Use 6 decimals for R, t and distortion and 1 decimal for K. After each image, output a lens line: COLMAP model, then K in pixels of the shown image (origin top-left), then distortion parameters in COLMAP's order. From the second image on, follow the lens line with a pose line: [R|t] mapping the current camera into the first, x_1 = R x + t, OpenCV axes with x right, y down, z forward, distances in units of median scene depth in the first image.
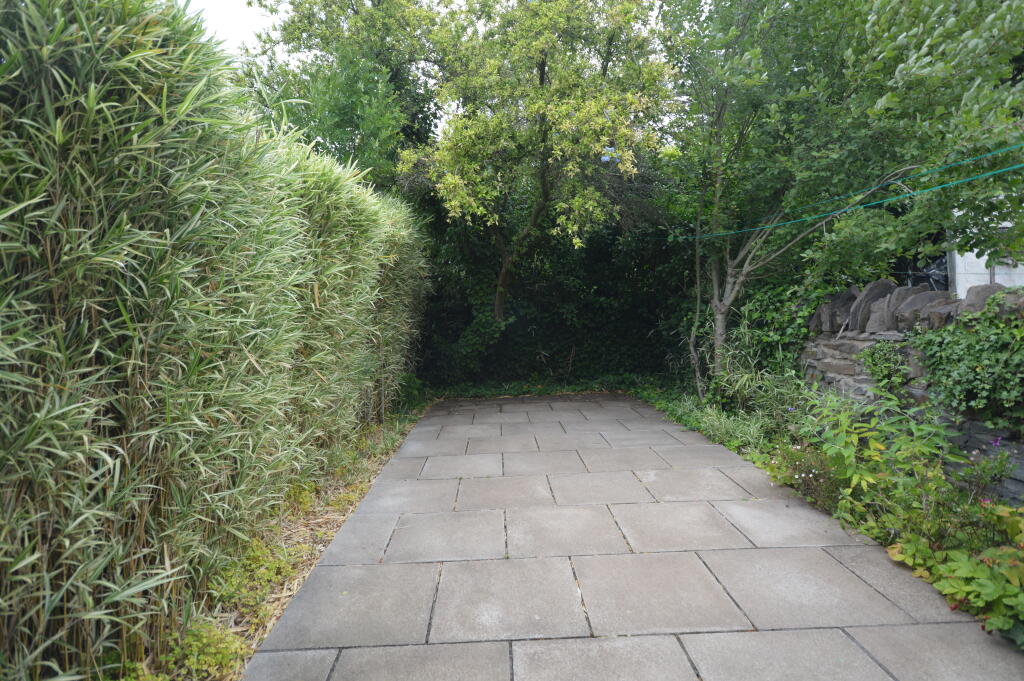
lens RADIAL K [[528.5, 0, 512.0], [0, 528.5, 340.5], [0, 0, 1]] dist [0.019571, -0.000246]
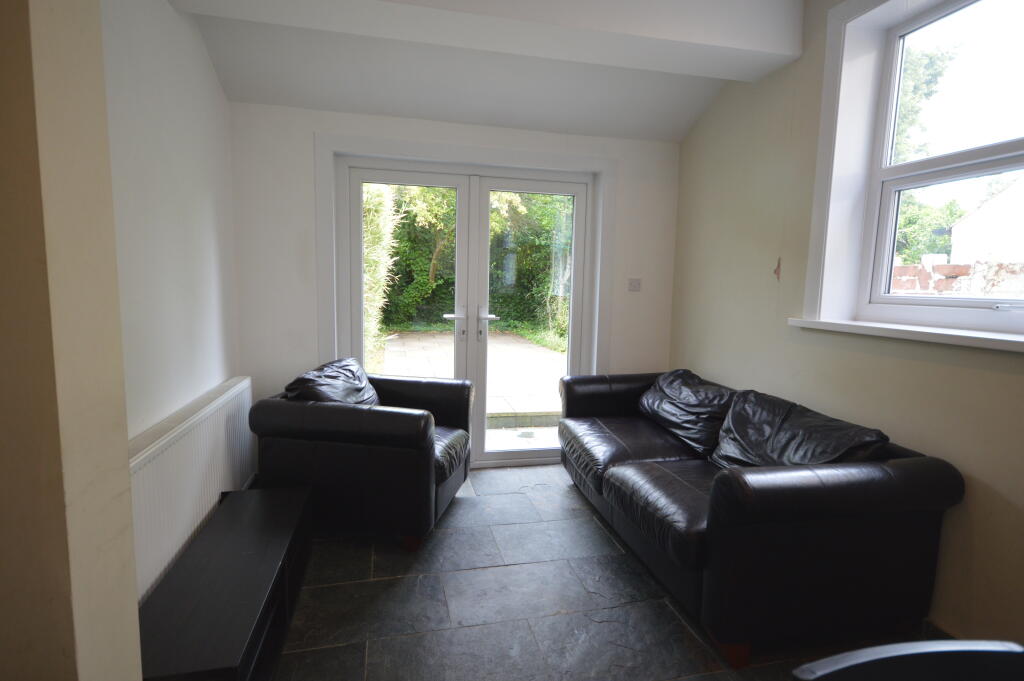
lens RADIAL K [[528.5, 0, 512.0], [0, 528.5, 340.5], [0, 0, 1]] dist [0.019571, -0.000246]
pose [[0.980630, 0.032907, 0.193085, -0.100387], [-0.045831, 0.996970, 0.062856, 0.027736], [-0.190432, -0.070487, 0.979167, -0.638624]]
